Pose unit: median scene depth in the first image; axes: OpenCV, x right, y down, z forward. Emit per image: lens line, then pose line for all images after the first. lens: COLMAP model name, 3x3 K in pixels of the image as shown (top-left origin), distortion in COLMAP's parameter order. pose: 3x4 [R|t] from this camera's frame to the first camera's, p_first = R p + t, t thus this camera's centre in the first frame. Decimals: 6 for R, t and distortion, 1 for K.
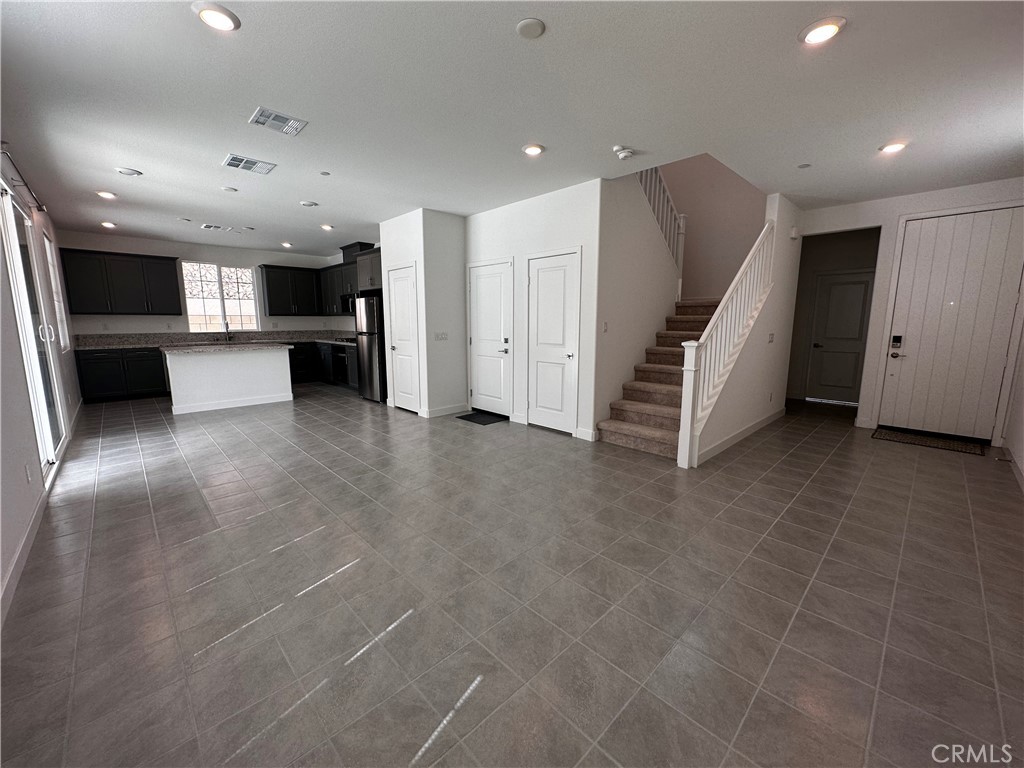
lens RADIAL K [[410.1, 0, 512.0], [0, 410.1, 384.0], [0, 0, 1]] dist [-0.001196, 0.000043]
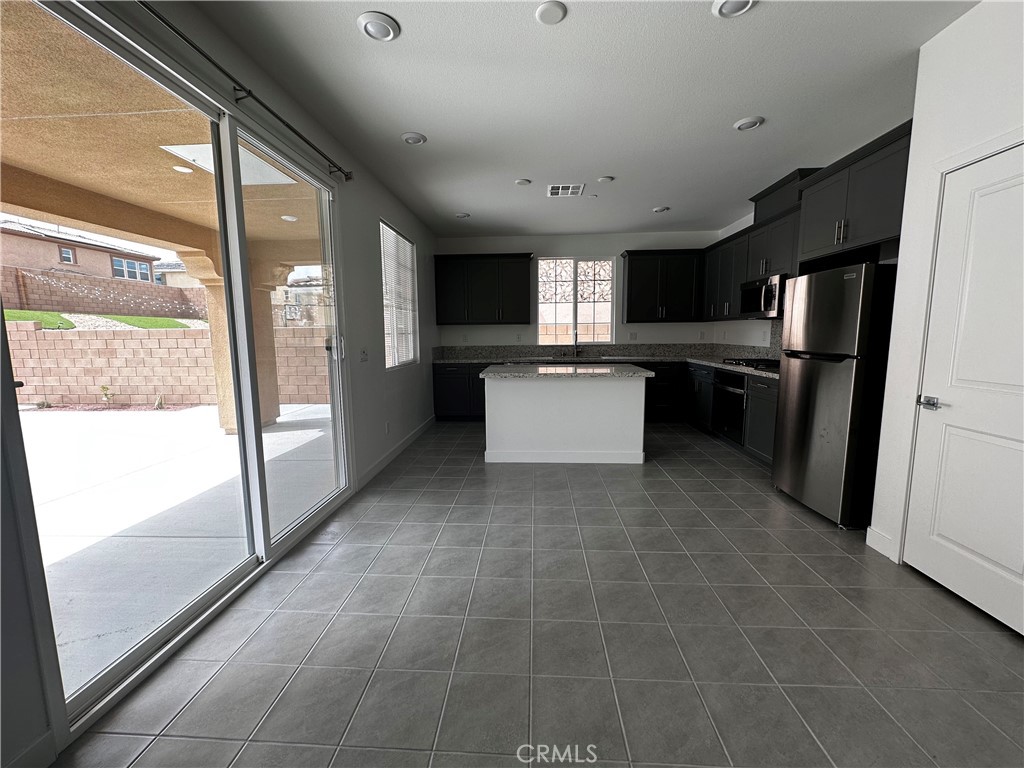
lens RADIAL K [[410.1, 0, 512.0], [0, 410.1, 384.0], [0, 0, 1]] dist [-0.001196, 0.000043]
pose [[0.681824, 0.082787, -0.726816, -0.214598], [-0.101852, 0.994641, 0.017746, -0.056504], [0.724390, 0.061928, 0.686603, 0.396504]]
